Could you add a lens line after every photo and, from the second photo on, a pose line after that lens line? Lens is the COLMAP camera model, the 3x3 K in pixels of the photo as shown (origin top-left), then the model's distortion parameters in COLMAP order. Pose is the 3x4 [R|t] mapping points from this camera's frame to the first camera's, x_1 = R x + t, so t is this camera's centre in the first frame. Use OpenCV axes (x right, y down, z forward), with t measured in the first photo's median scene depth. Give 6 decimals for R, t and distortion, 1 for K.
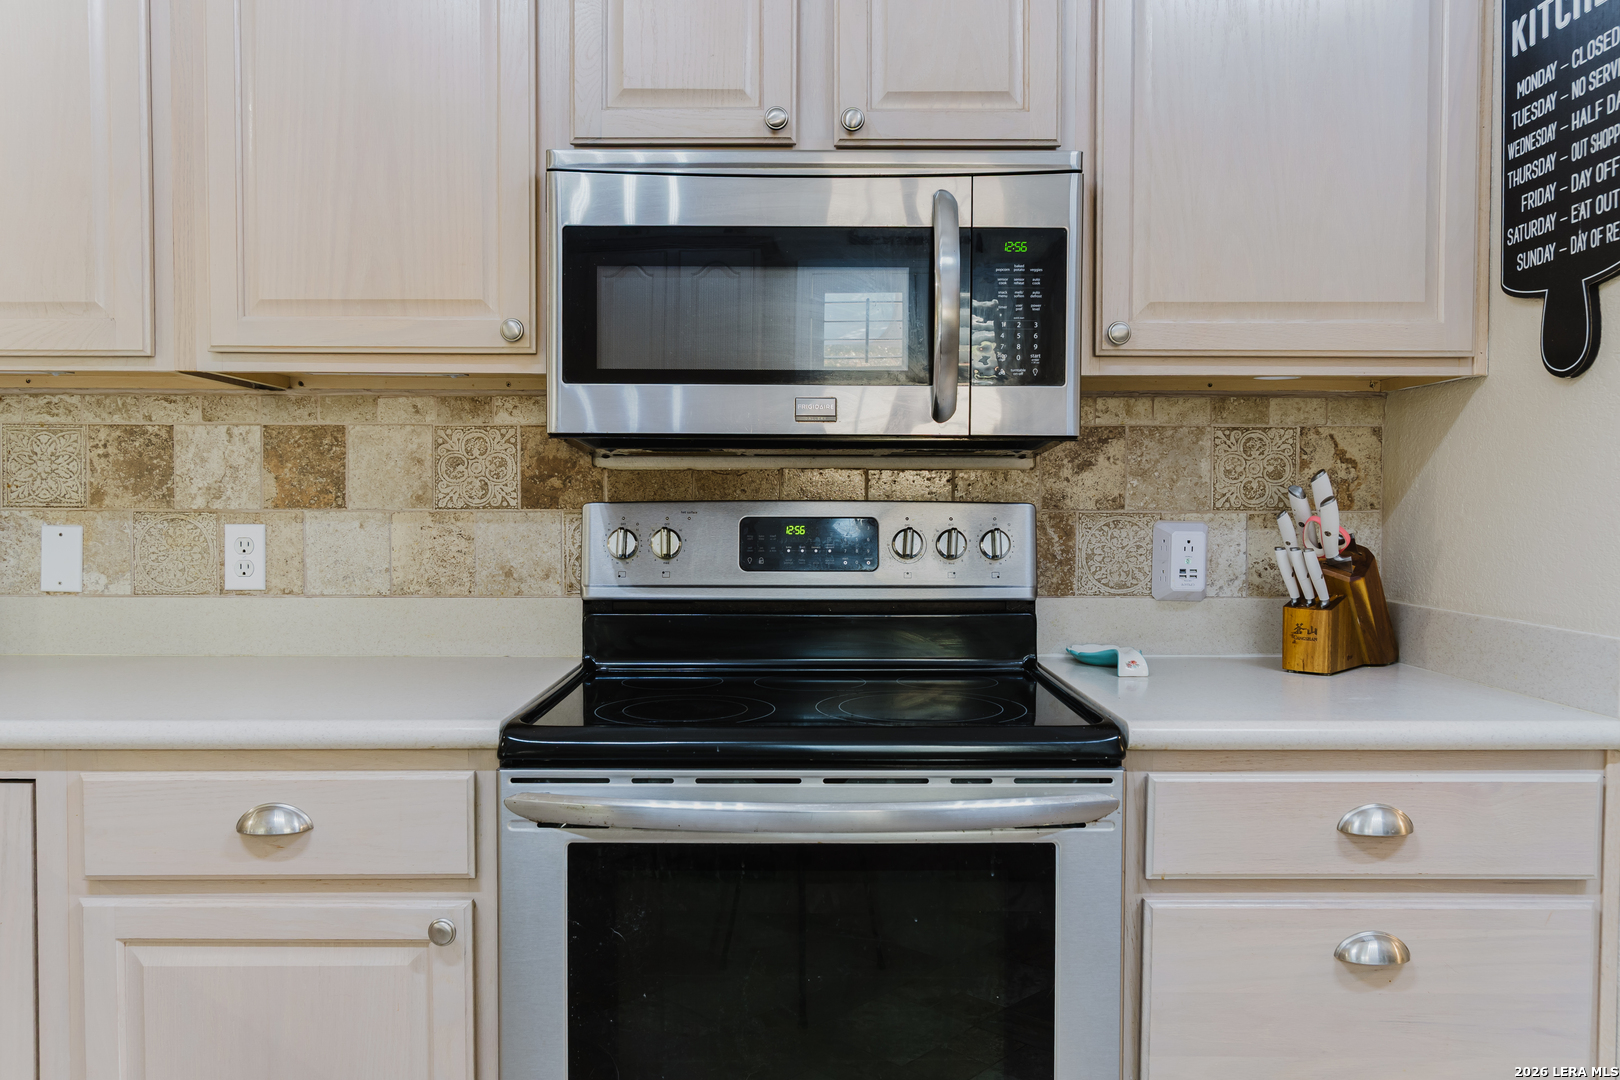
lens RADIAL K [[1202.2, 0, 814.0], [0, 1202.2, 542.1], [0, 0, 1]] dist [-0.009815, 0.003269]
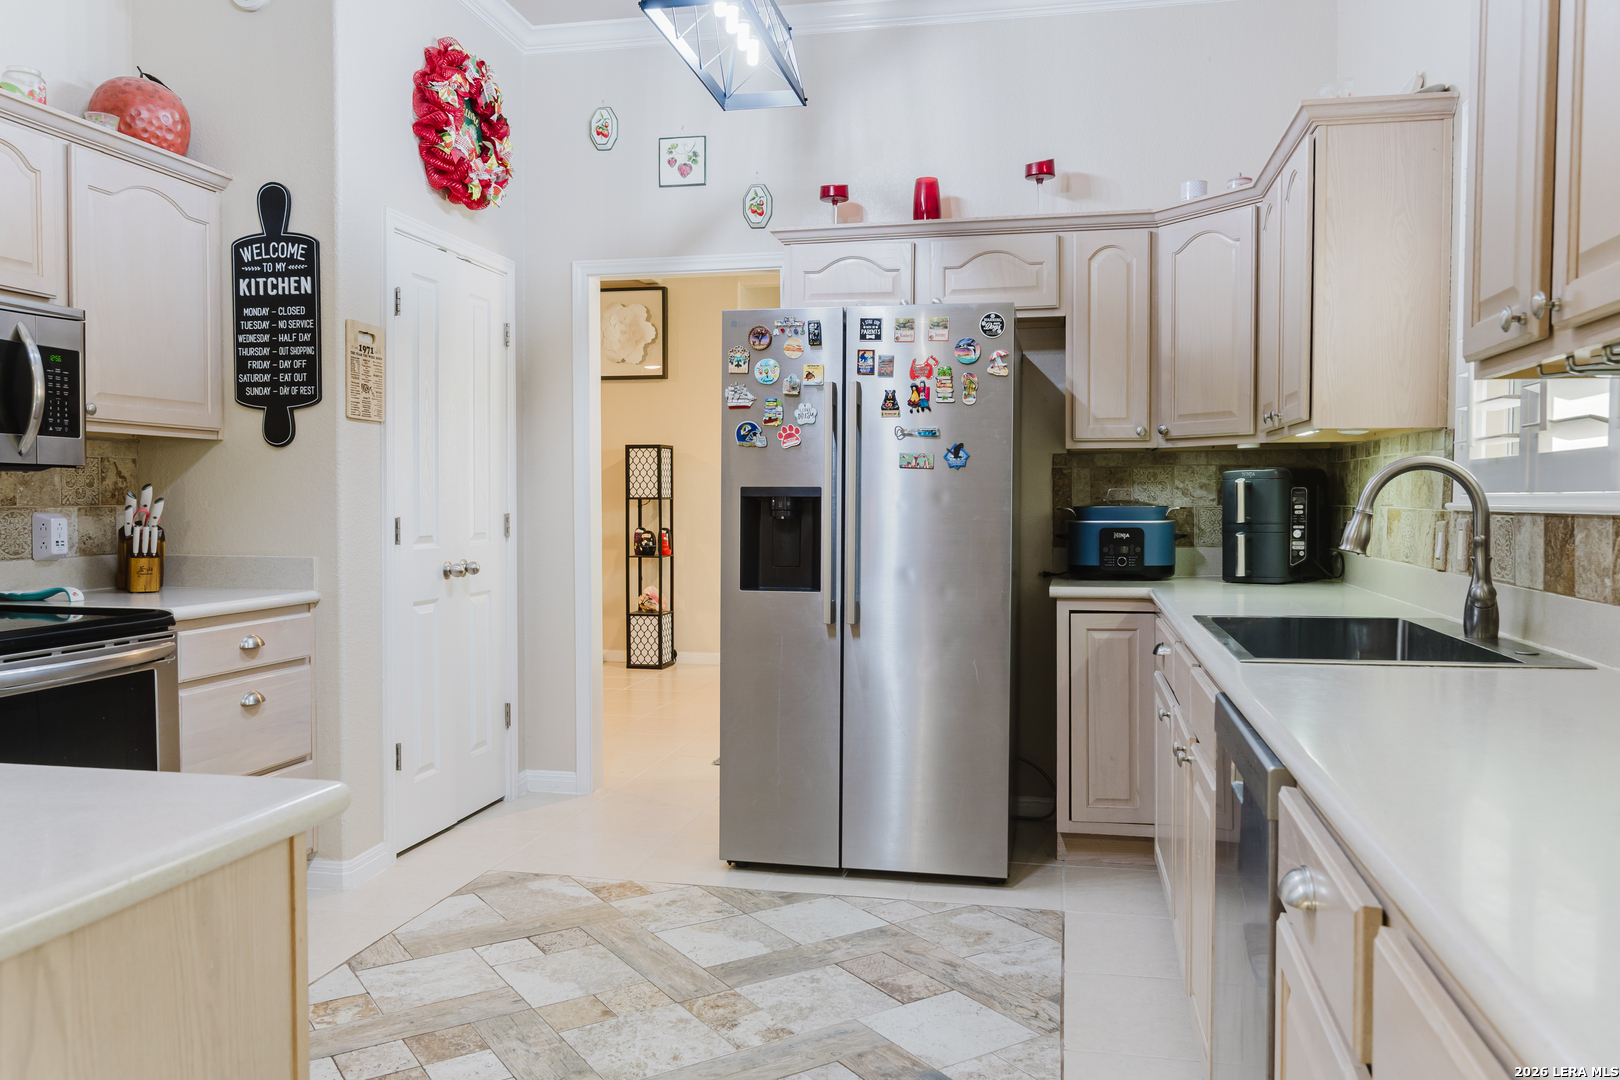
lens RADIAL K [[1202.2, 0, 812.8], [0, 1202.2, 537.1], [0, 0, 1]] dist [-0.009815, 0.003269]
pose [[0.209410, -0.033406, 0.977257, -1.326271], [0.027296, 0.999227, 0.028308, -0.001643], [-0.977447, 0.020747, 0.210160, -0.456111]]
